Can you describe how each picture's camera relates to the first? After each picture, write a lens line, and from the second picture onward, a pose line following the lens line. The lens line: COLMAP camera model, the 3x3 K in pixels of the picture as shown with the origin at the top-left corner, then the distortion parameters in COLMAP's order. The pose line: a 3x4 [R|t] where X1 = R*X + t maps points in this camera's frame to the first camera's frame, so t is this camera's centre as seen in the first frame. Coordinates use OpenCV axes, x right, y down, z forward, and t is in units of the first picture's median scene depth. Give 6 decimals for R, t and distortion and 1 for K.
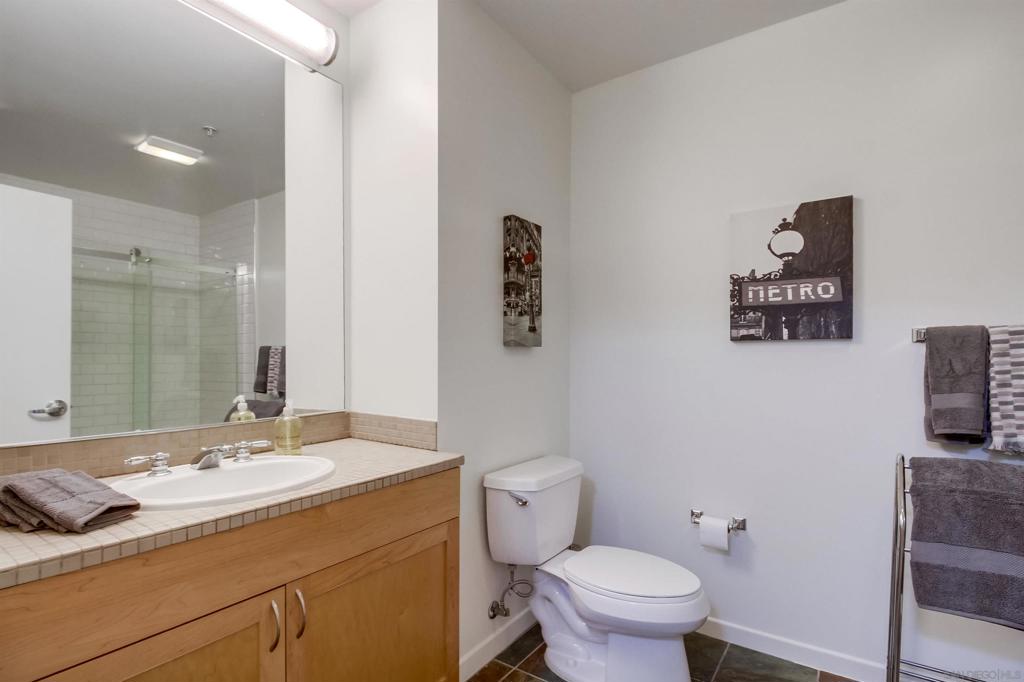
lens RADIAL K [[495.4, 0, 515.4], [0, 495.4, 355.1], [0, 0, 1]] dist [0.000395, -0.000498]
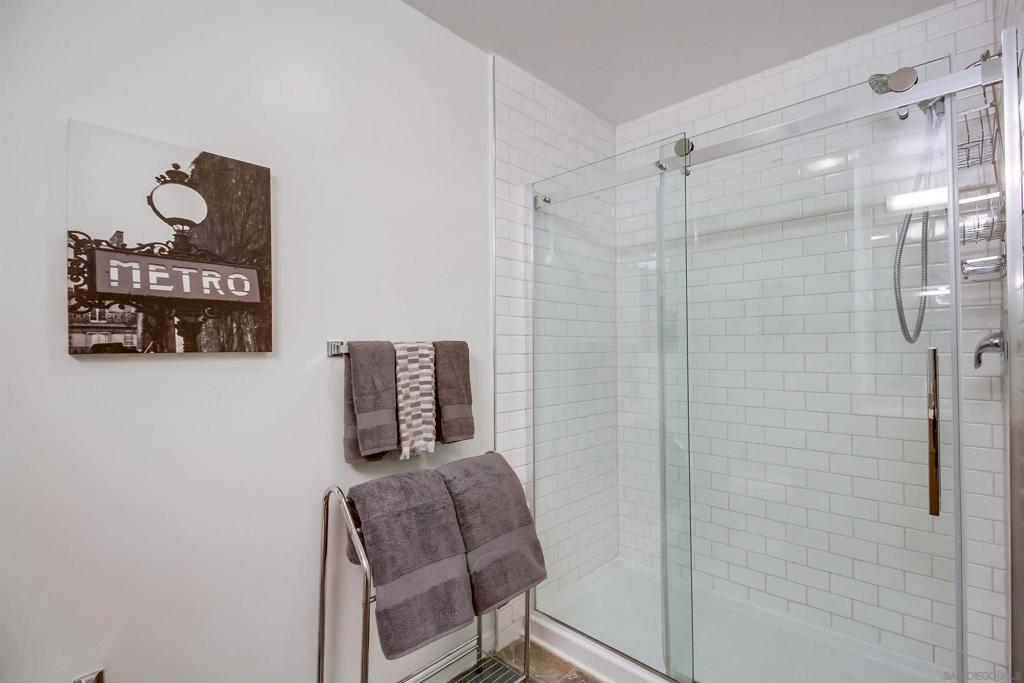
lens RADIAL K [[479.4, 0, 512.0], [0, 479.4, 341.5], [0, 0, 1]] dist [0.018404, -0.010454]
pose [[0.146852, 0.008918, 0.989118, -0.011240], [-0.000545, 0.999960, -0.008935, -0.041197], [-0.989158, 0.000773, 0.146851, 0.489326]]
